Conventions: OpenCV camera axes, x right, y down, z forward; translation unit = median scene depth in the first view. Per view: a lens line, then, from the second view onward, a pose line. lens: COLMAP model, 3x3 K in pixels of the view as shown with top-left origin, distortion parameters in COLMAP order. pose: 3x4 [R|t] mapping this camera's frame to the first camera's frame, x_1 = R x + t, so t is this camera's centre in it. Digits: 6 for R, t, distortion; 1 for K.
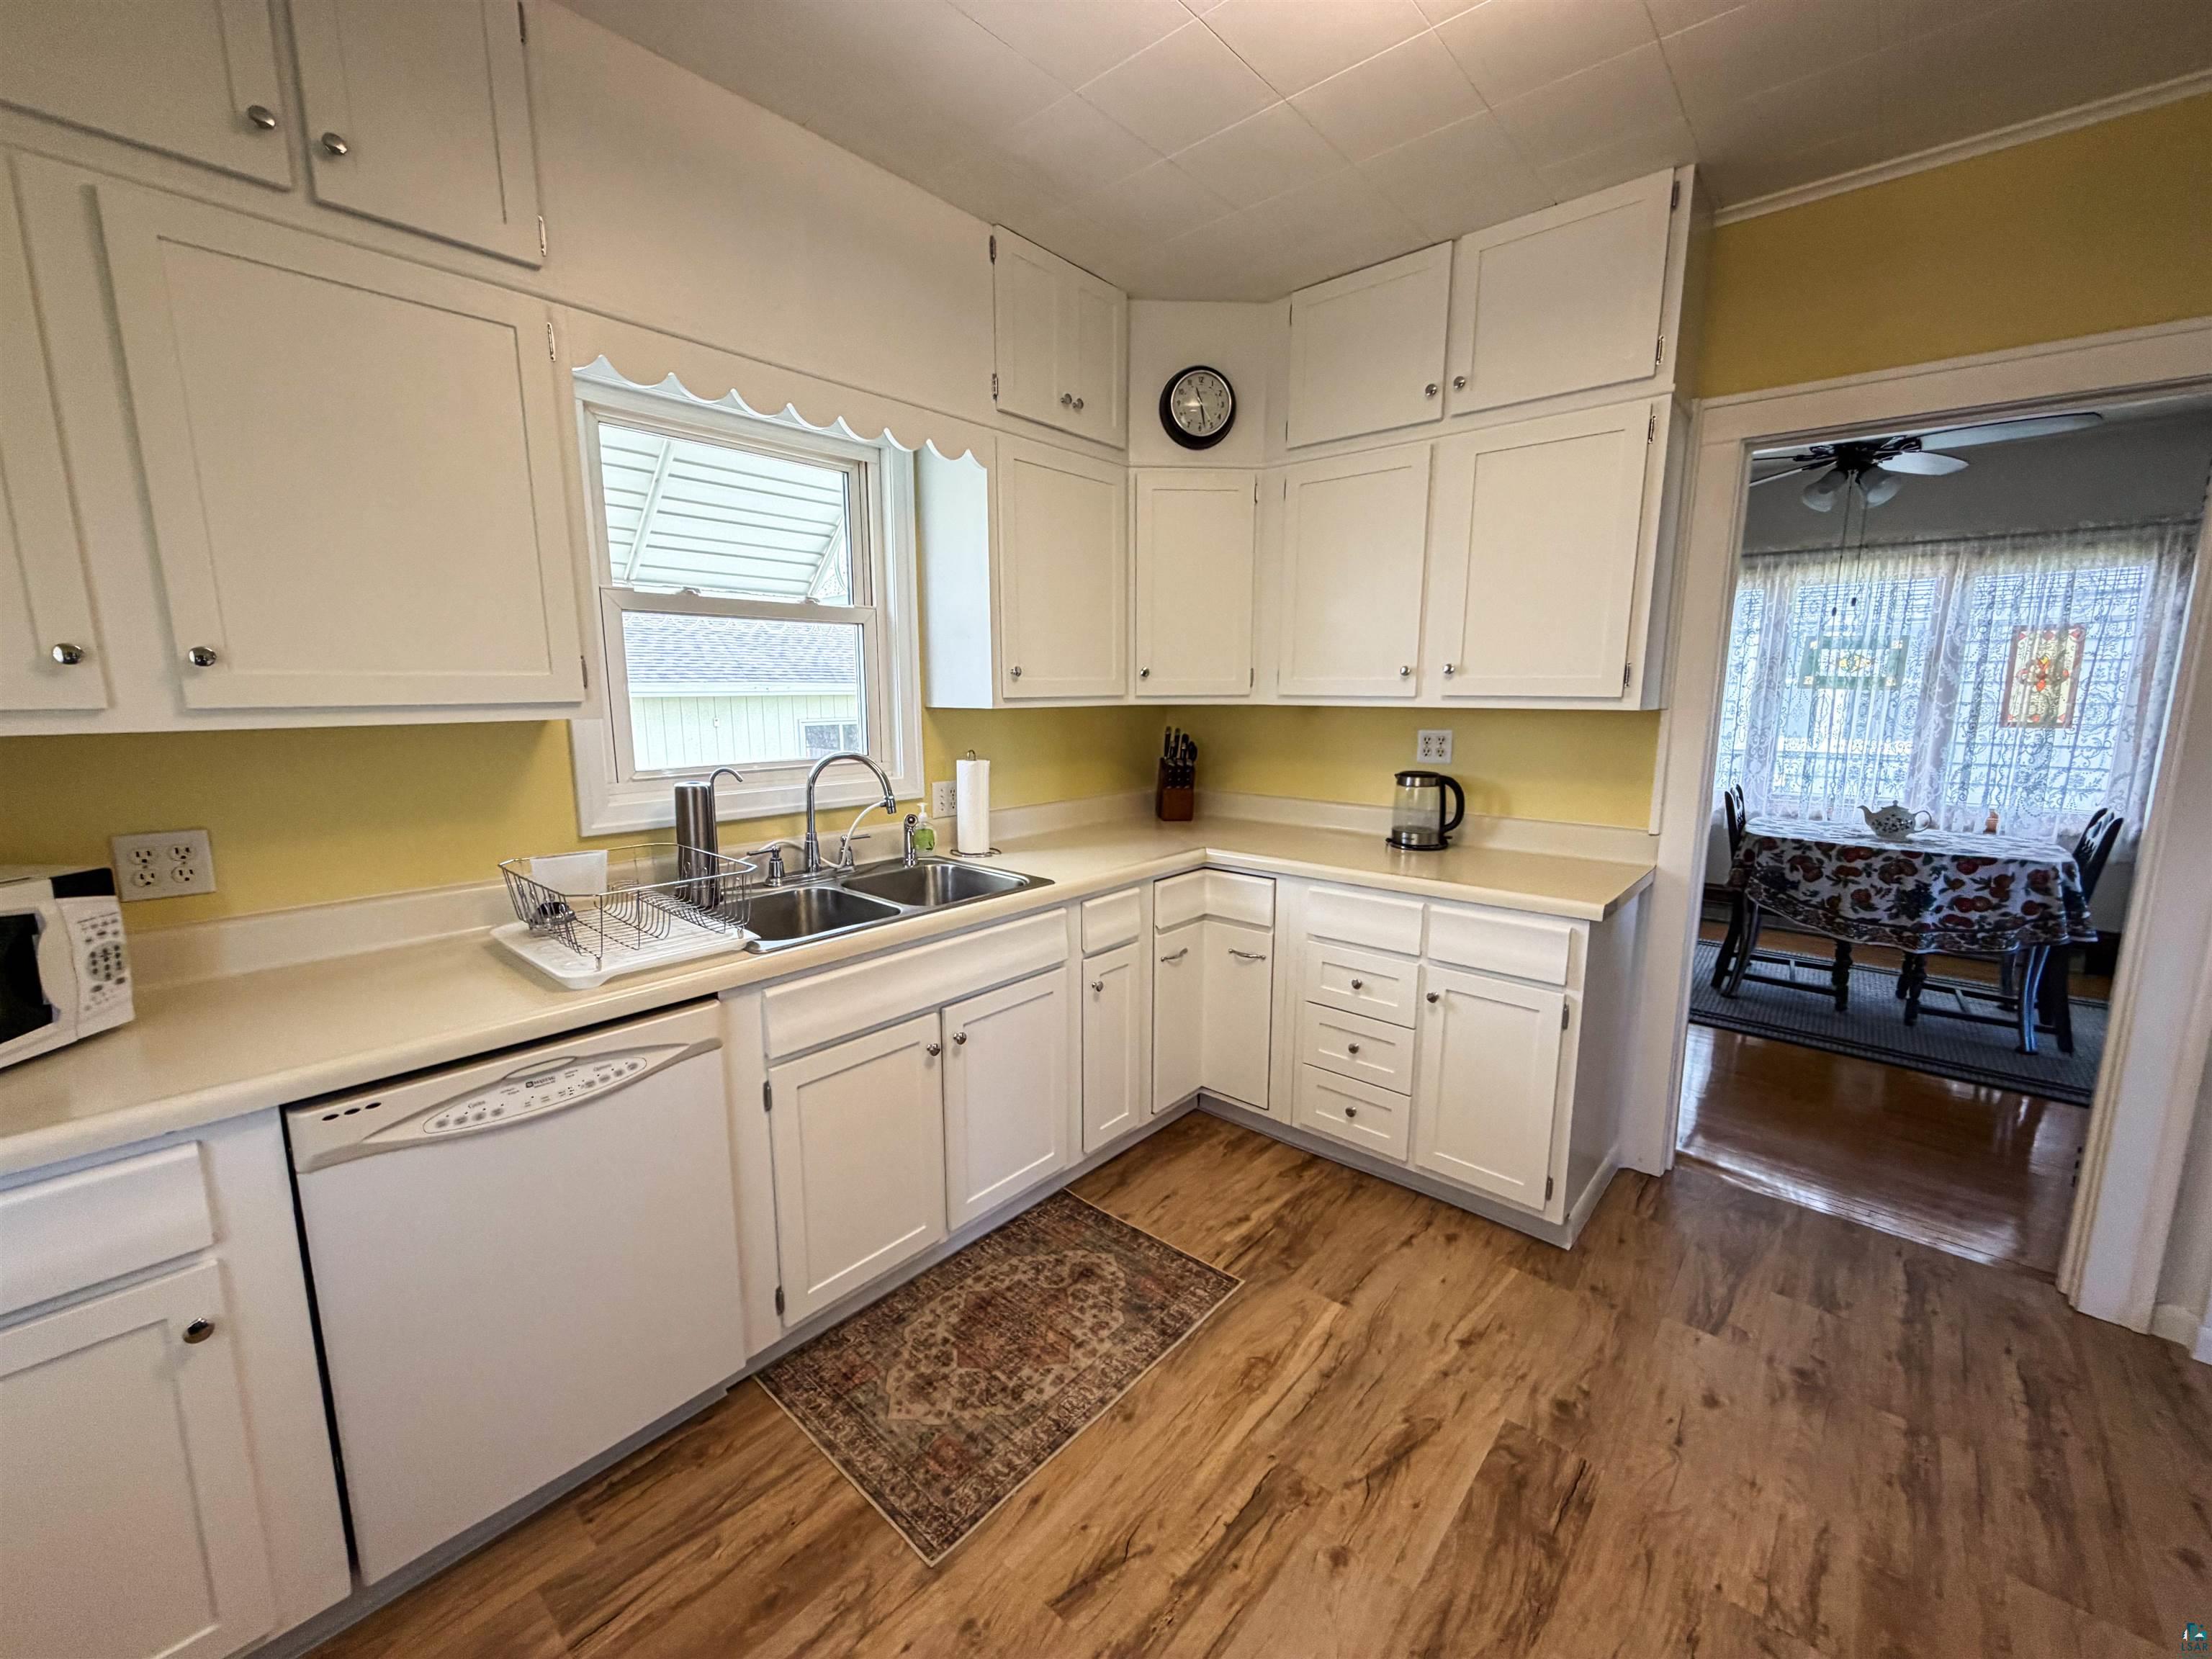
lens RADIAL K [[881.2, 0, 1102.2], [0, 881.2, 834.1], [0, 0, 1]] dist [-0.000576, 0.000054]
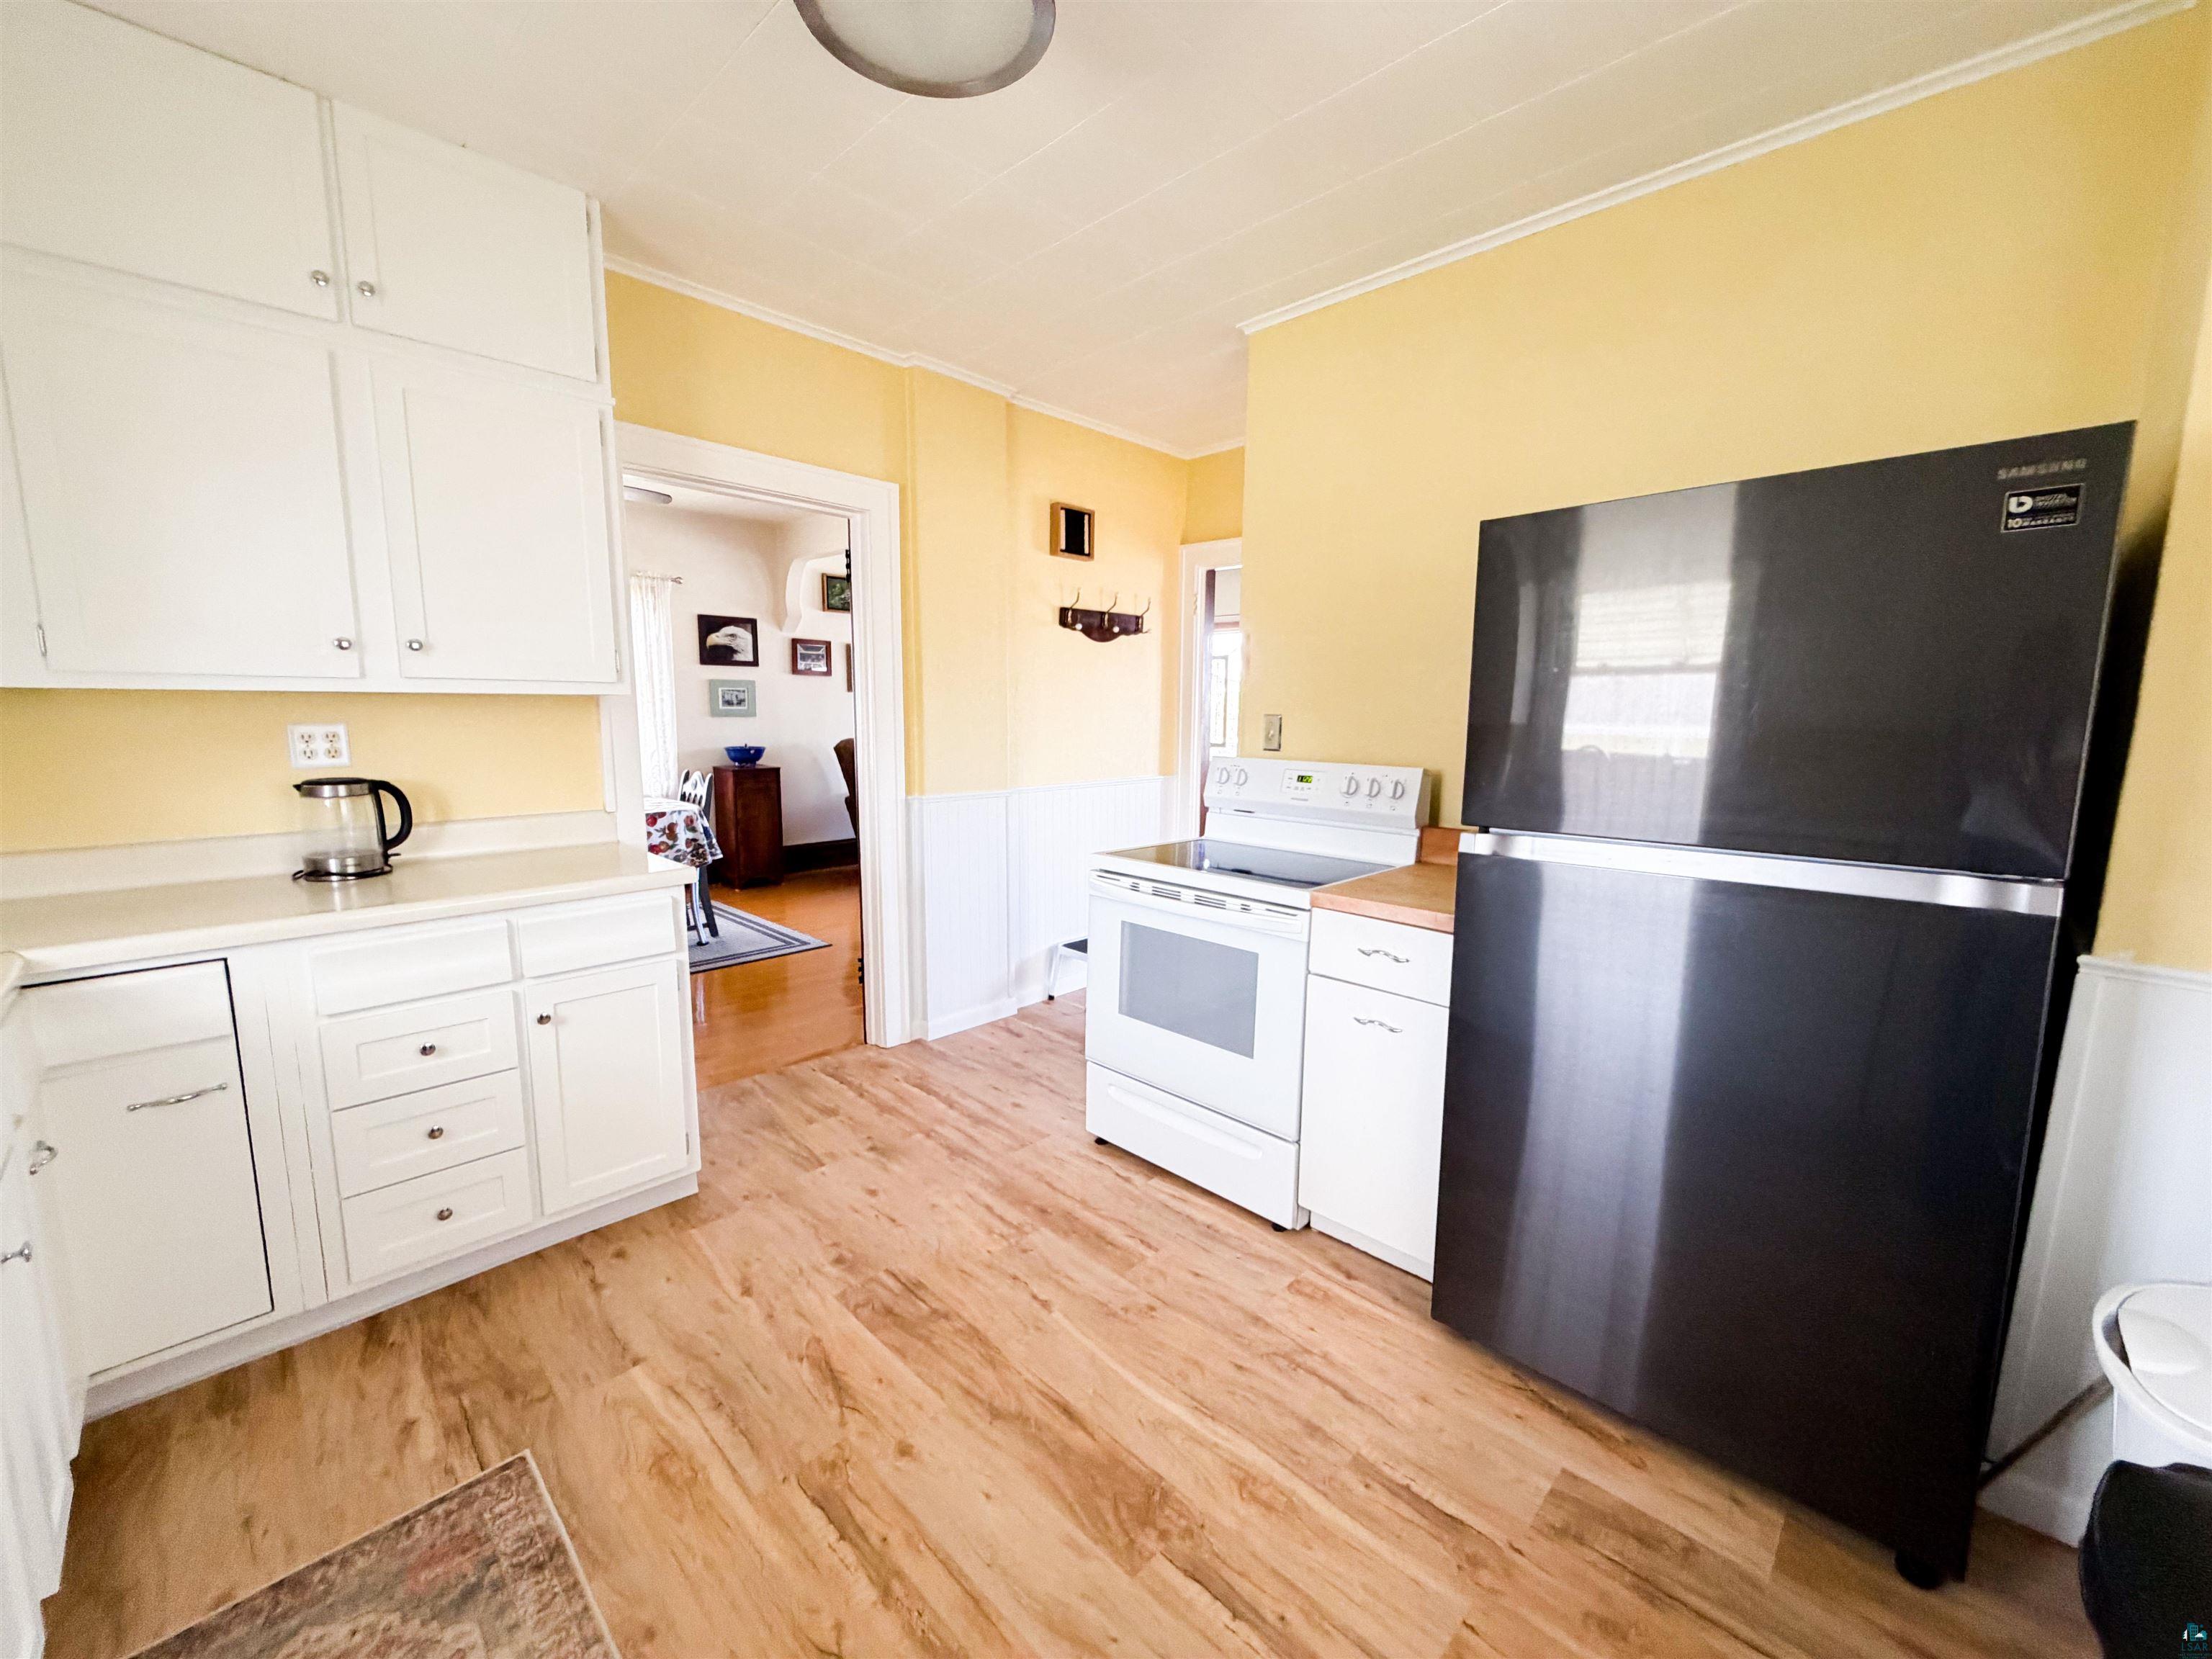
lens RADIAL K [[883.4, 0, 1100.7], [0, 883.4, 831.1], [0, 0, 1]] dist [-0.001098, 0.000320]
pose [[0.052744, -0.142572, 0.988378, -0.488617], [0.155435, 0.978865, 0.132905, -0.032410], [-0.986437, 0.146618, 0.073790, 0.392493]]
